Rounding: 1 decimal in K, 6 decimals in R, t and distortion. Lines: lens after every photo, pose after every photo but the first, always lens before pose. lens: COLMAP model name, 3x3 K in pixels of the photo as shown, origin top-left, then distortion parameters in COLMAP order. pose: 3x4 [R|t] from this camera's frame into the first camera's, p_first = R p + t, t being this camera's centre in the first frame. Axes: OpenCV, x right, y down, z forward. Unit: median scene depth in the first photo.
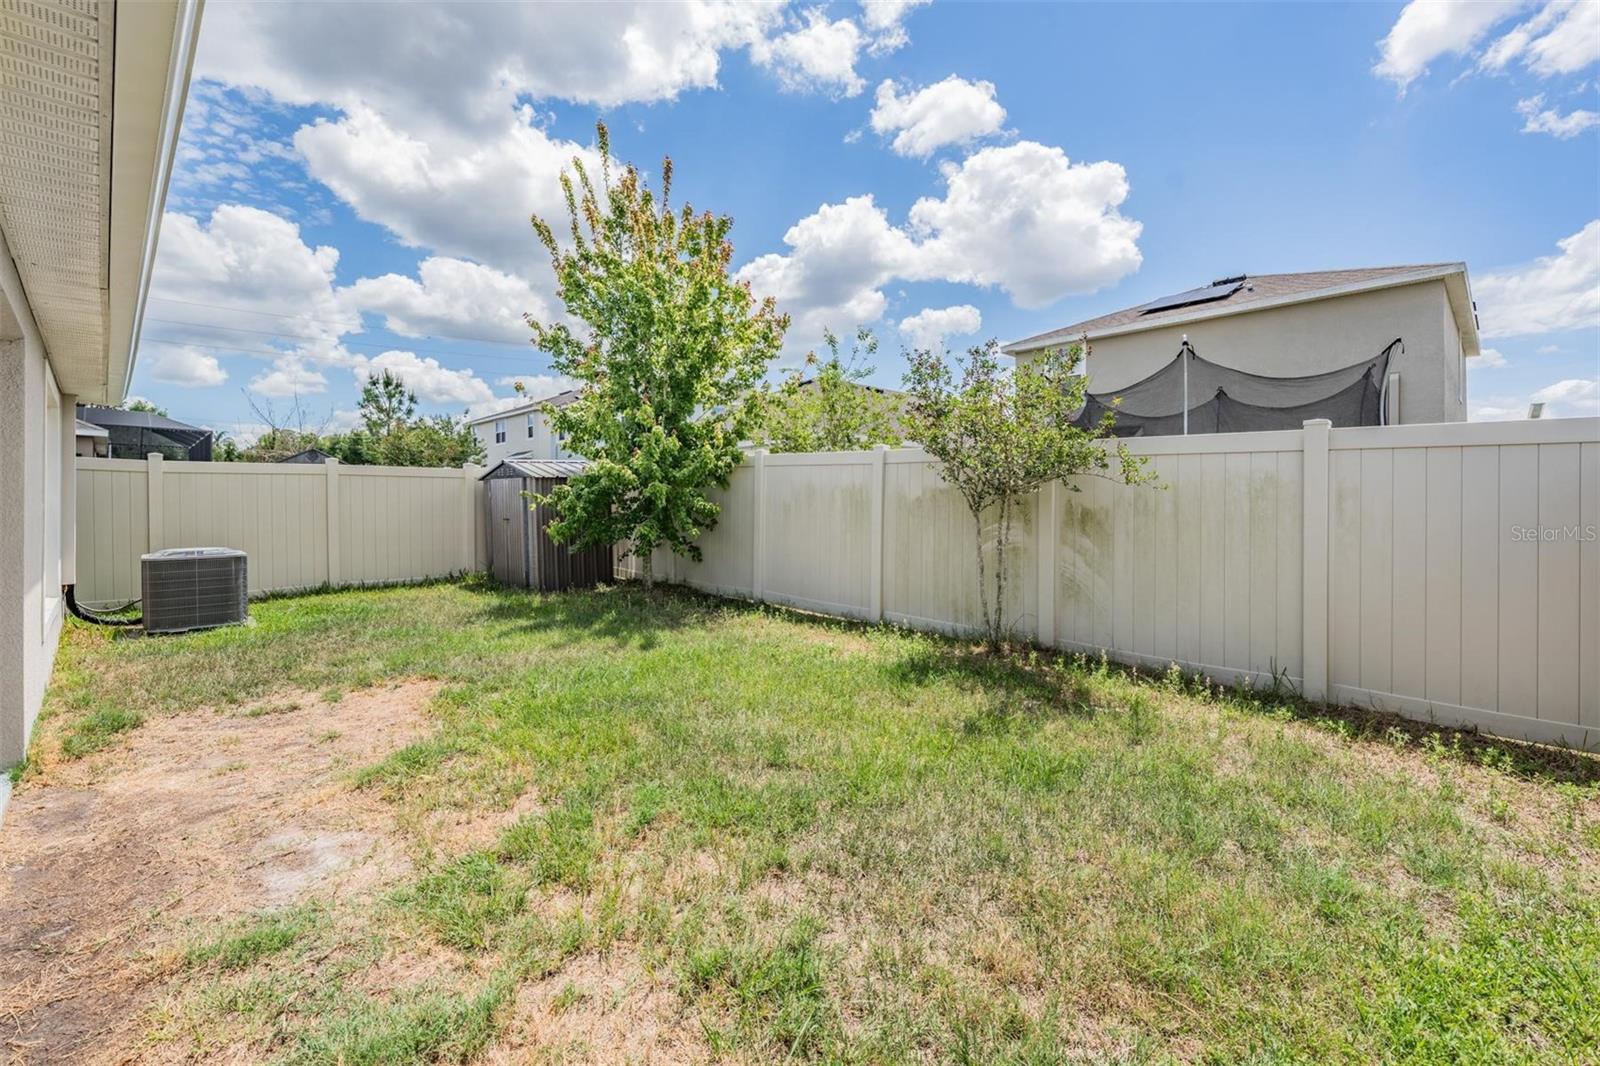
lens RADIAL K [[716.3, 0, 810.3], [0, 716.3, 535.3], [0, 0, 1]] dist [0.000128, 0.000245]
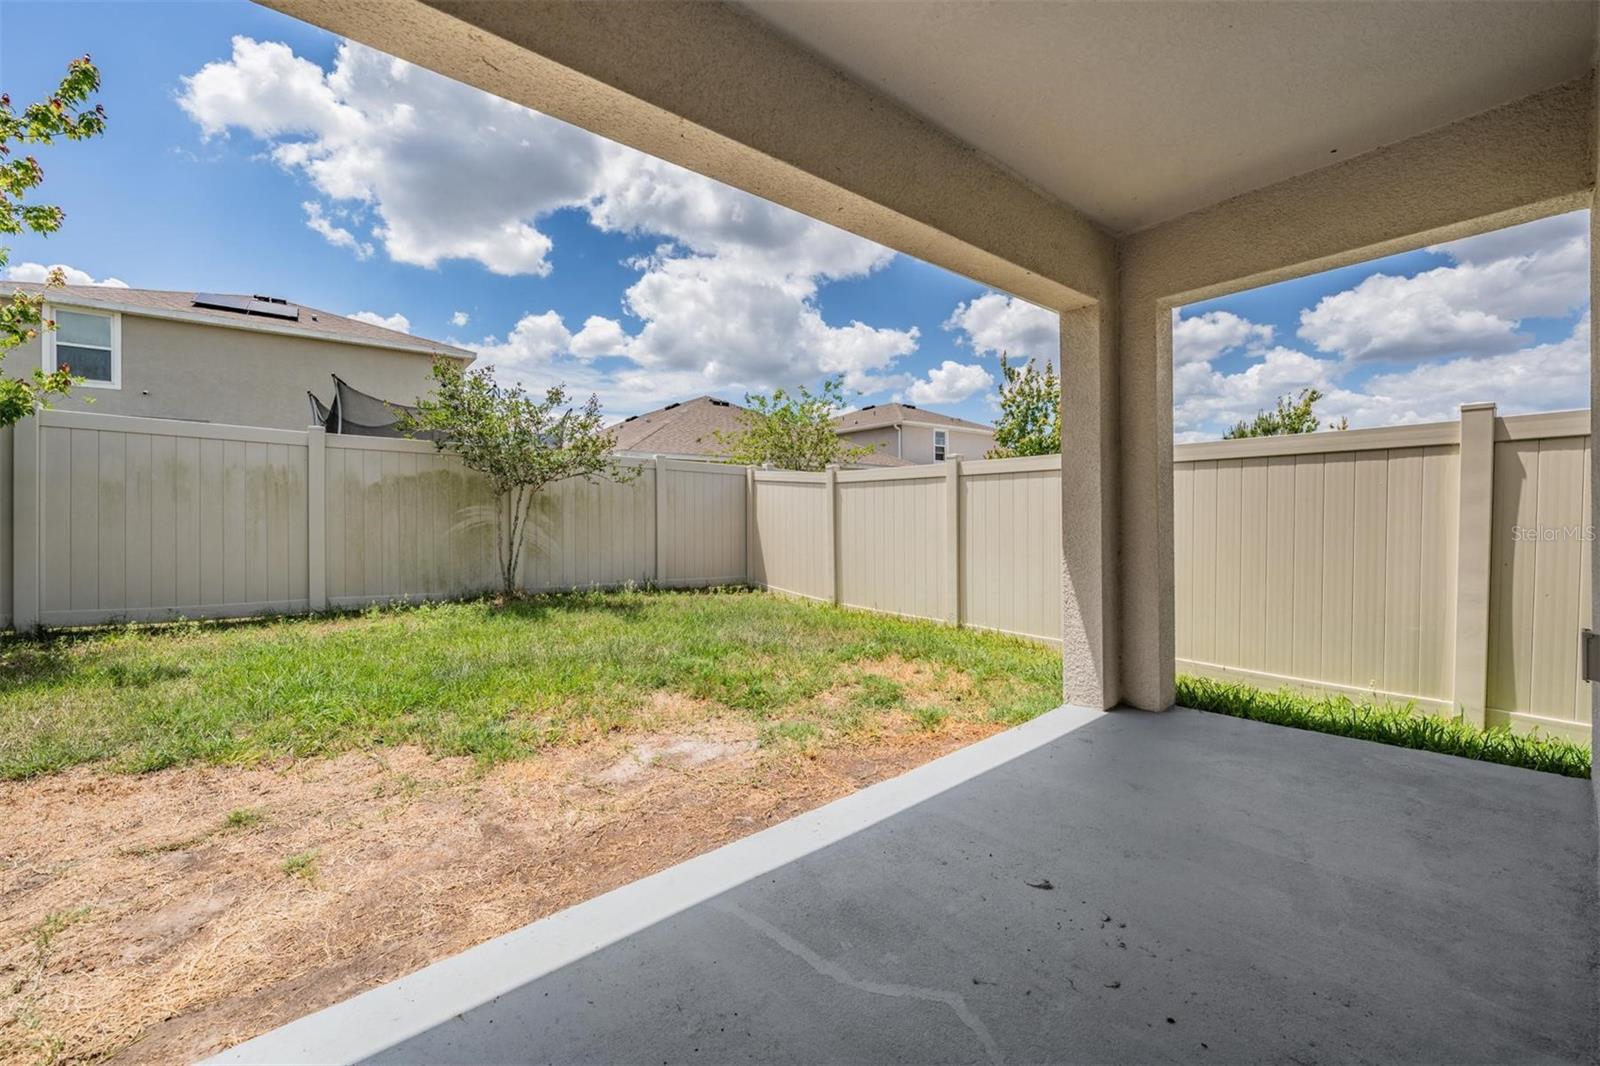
lens RADIAL K [[601.3, 0, 817.0], [0, 601.3, 519.4], [0, 0, 1]] dist [-0.001861, 0.000030]
pose [[0.091442, -0.012306, 0.995734, -0.799316], [0.044278, 0.998985, 0.008280, 0.026594], [-0.994825, 0.043332, 0.091894, 0.308794]]
